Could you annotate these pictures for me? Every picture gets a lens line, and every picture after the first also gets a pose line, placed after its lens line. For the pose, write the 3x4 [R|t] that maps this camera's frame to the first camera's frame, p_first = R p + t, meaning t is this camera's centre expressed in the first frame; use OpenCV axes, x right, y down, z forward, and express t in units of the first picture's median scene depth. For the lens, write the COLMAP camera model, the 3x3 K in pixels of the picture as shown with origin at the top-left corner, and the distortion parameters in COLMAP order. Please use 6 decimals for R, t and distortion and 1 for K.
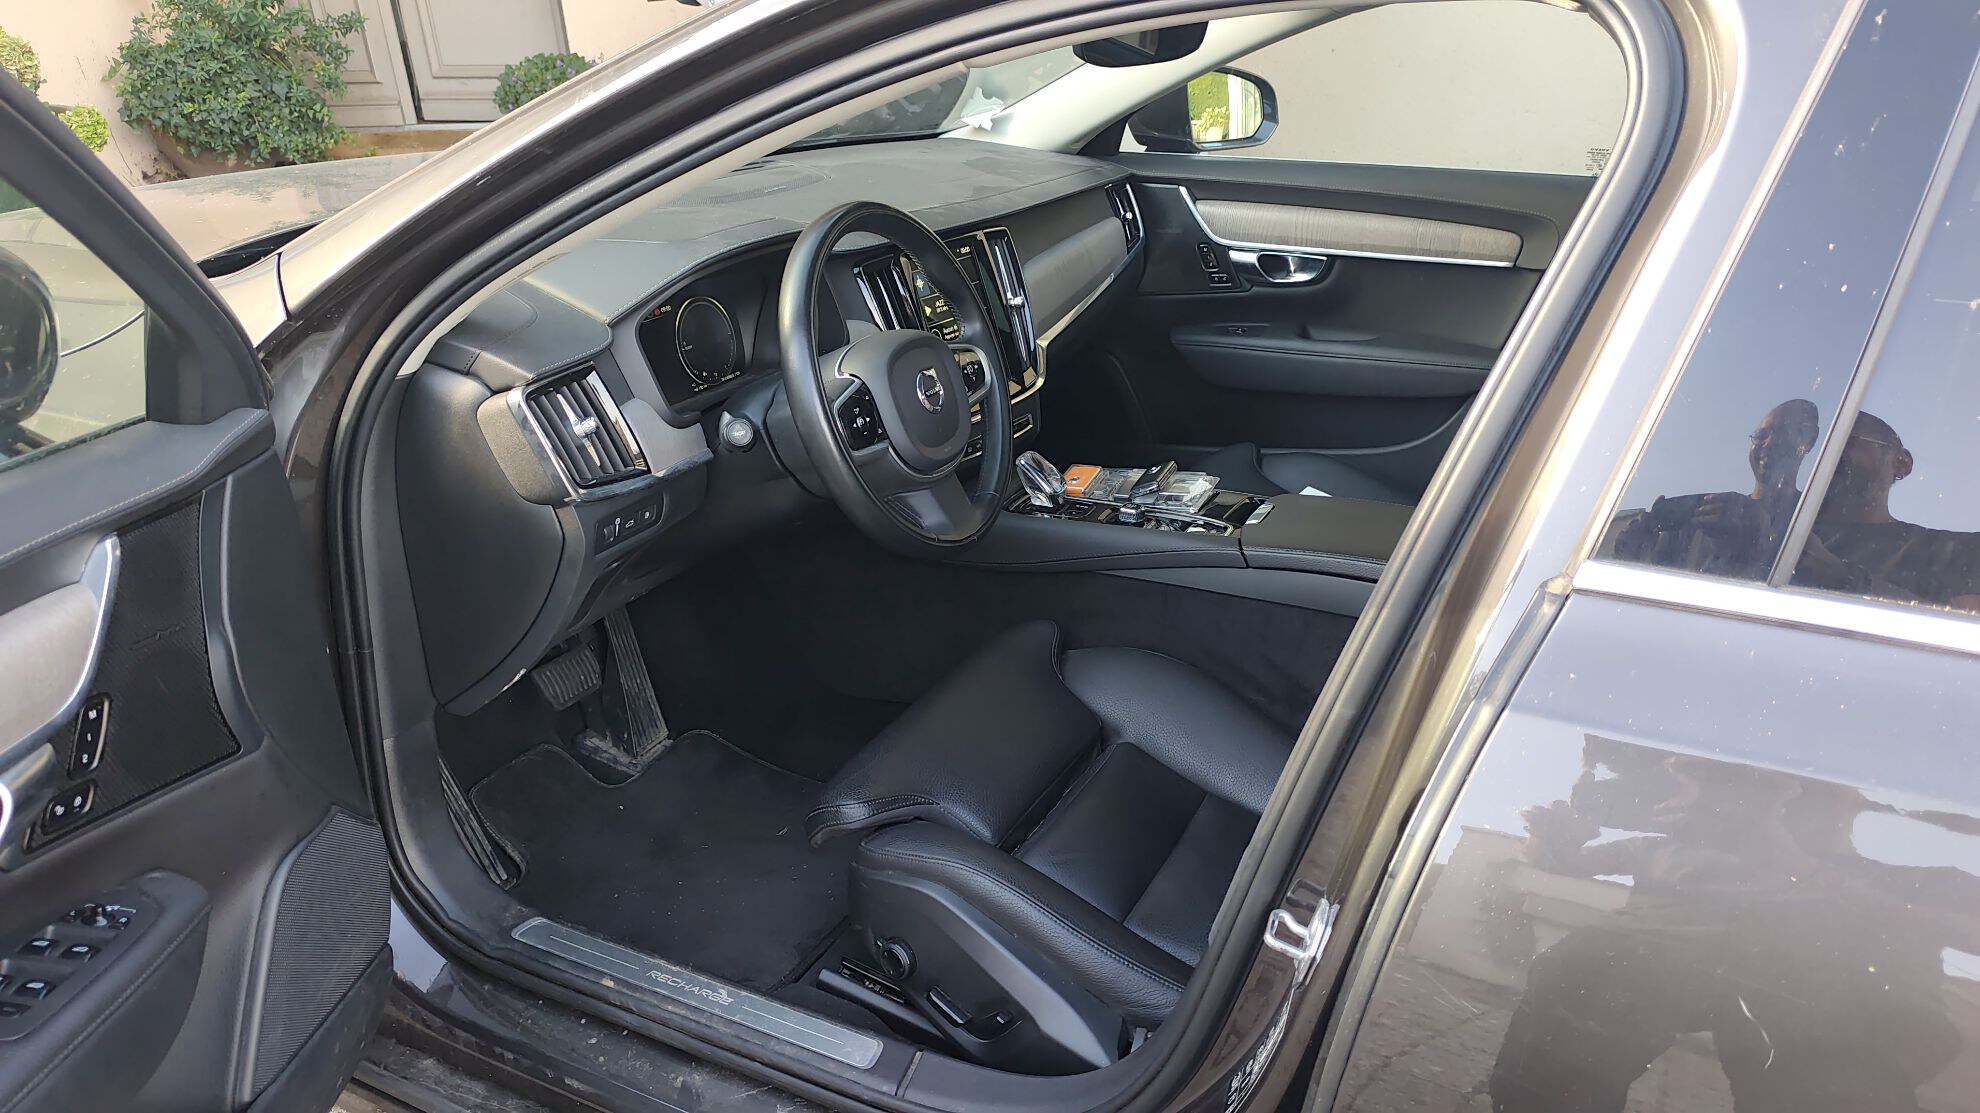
lens RADIAL K [[1458.4, 0, 990.0], [0, 1458.4, 556.5], [0, 0, 1]] dist [0.019845, -0.027434]
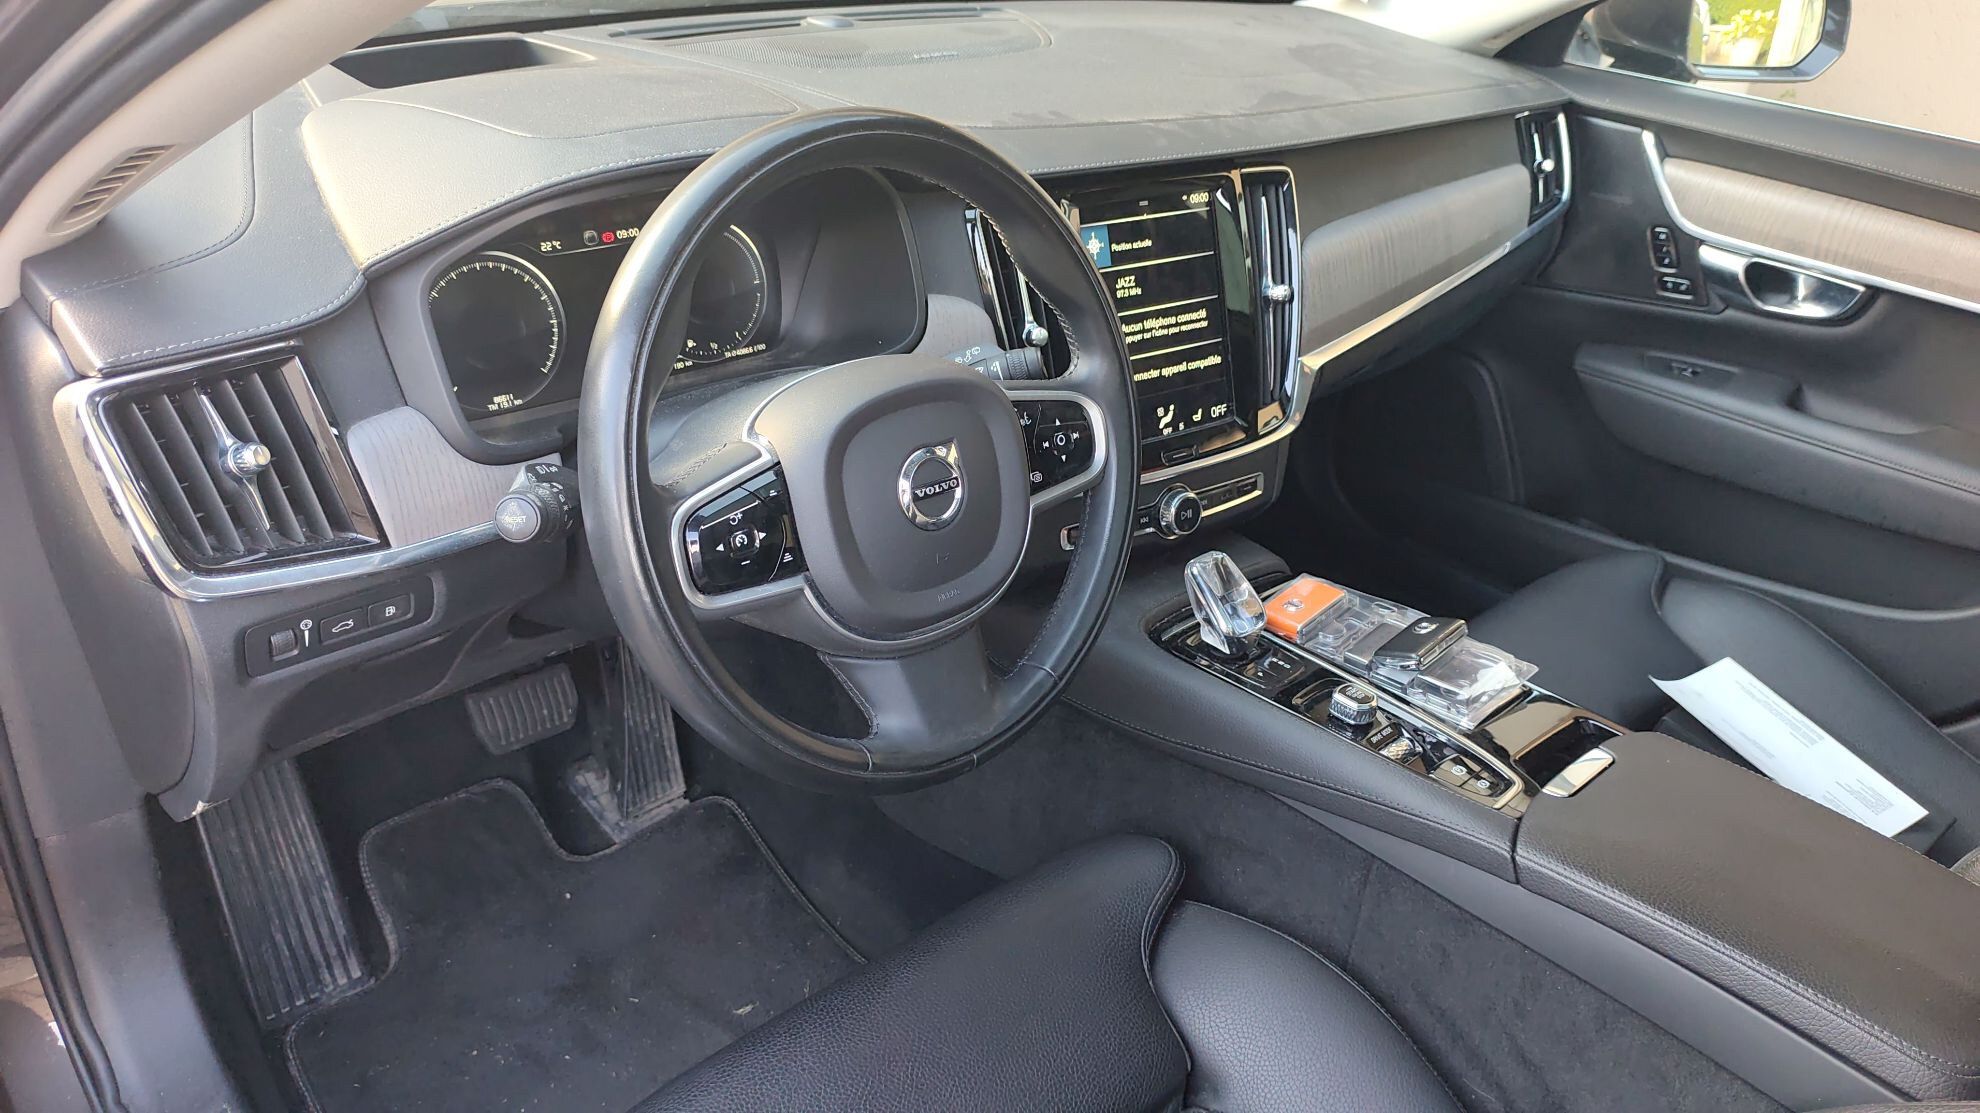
lens RADIAL K [[1458.4, 0, 990.0], [0, 1458.4, 556.5], [0, 0, 1]] dist [0.019845, -0.027434]
pose [[0.935108, 0.227919, -0.271342, 0.093780], [-0.200269, 0.971612, 0.125949, -0.115668], [0.292345, -0.063435, 0.954207, 0.357487]]
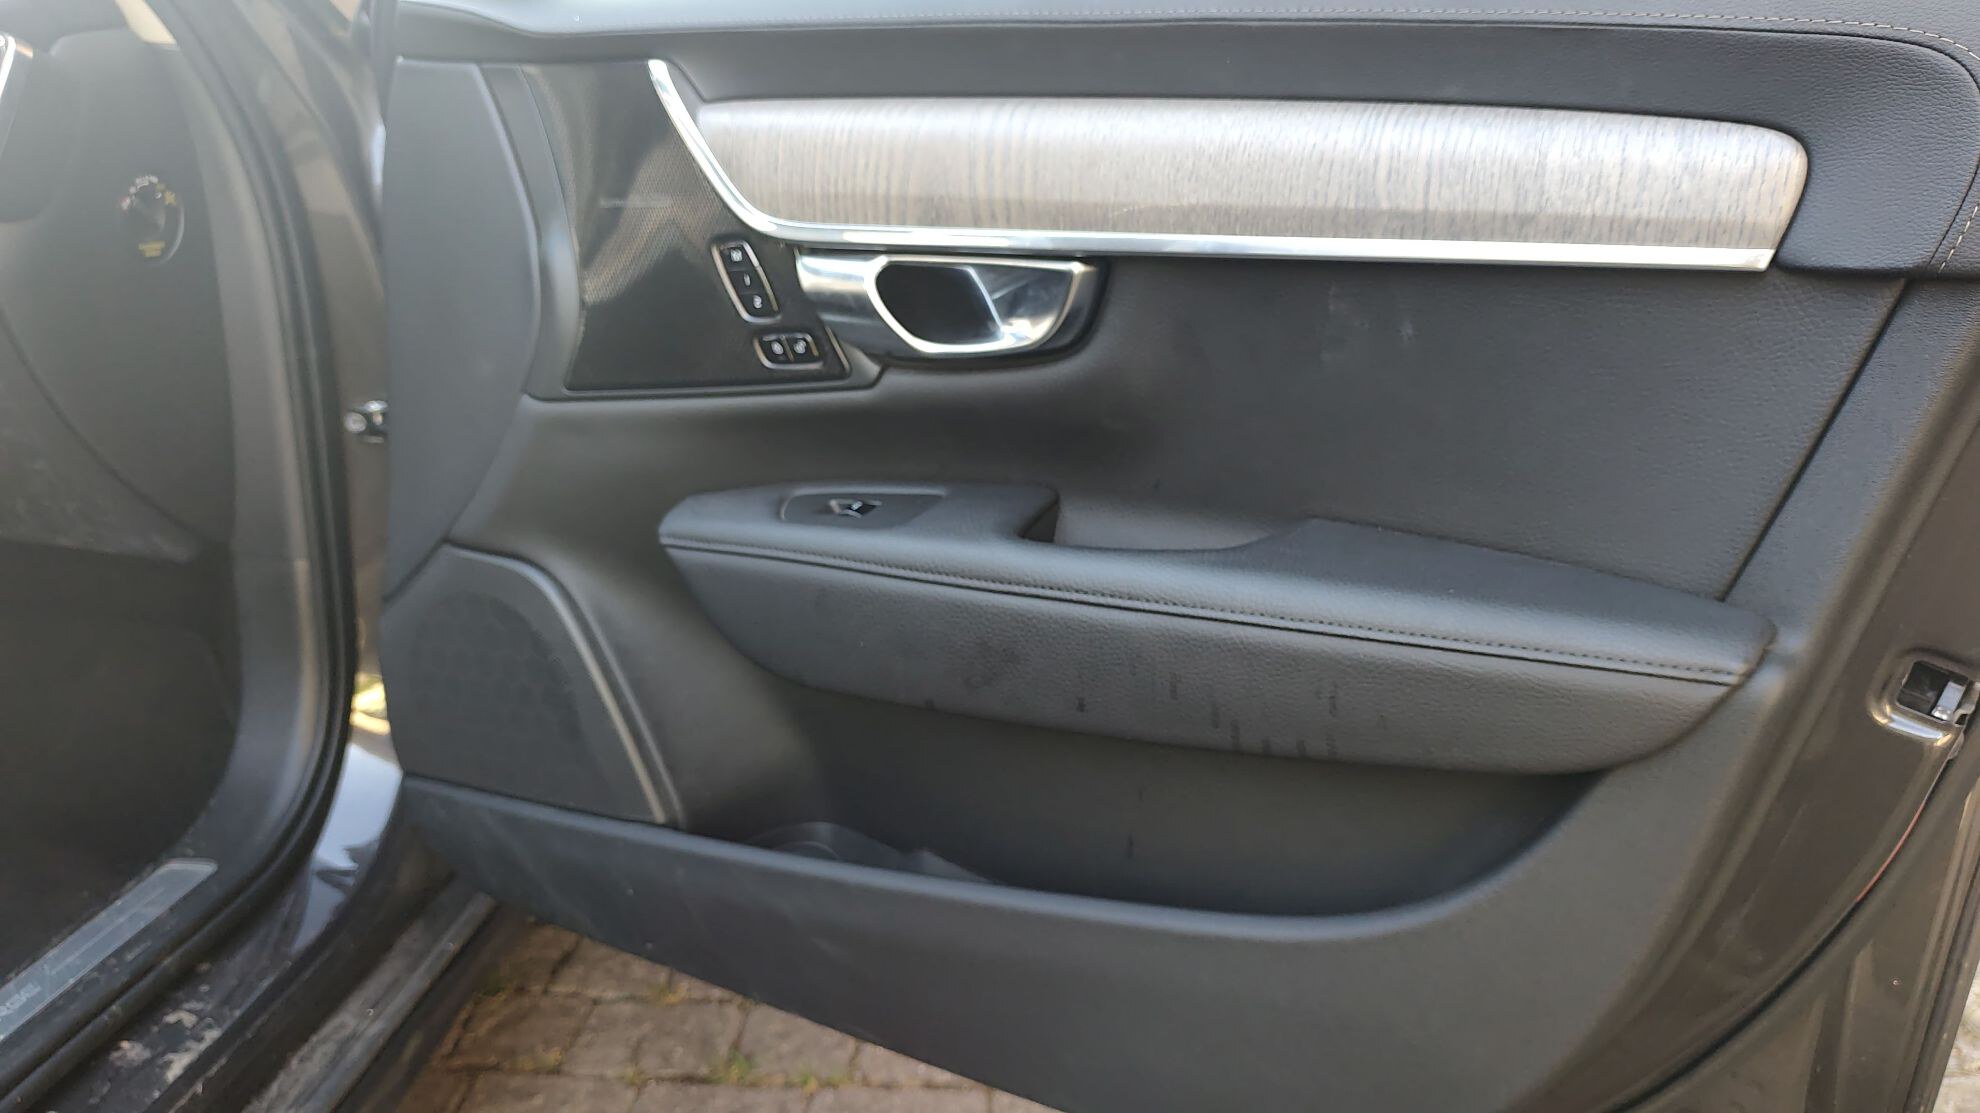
lens RADIAL K [[1458.4, 0, 990.0], [0, 1458.4, 556.5], [0, 0, 1]] dist [0.019845, -0.027434]
pose [[0.998029, 0.009801, -0.061986, 0.265984], [-0.016759, 0.993481, -0.112760, -0.131970], [0.060476, 0.113577, 0.991687, 0.830147]]
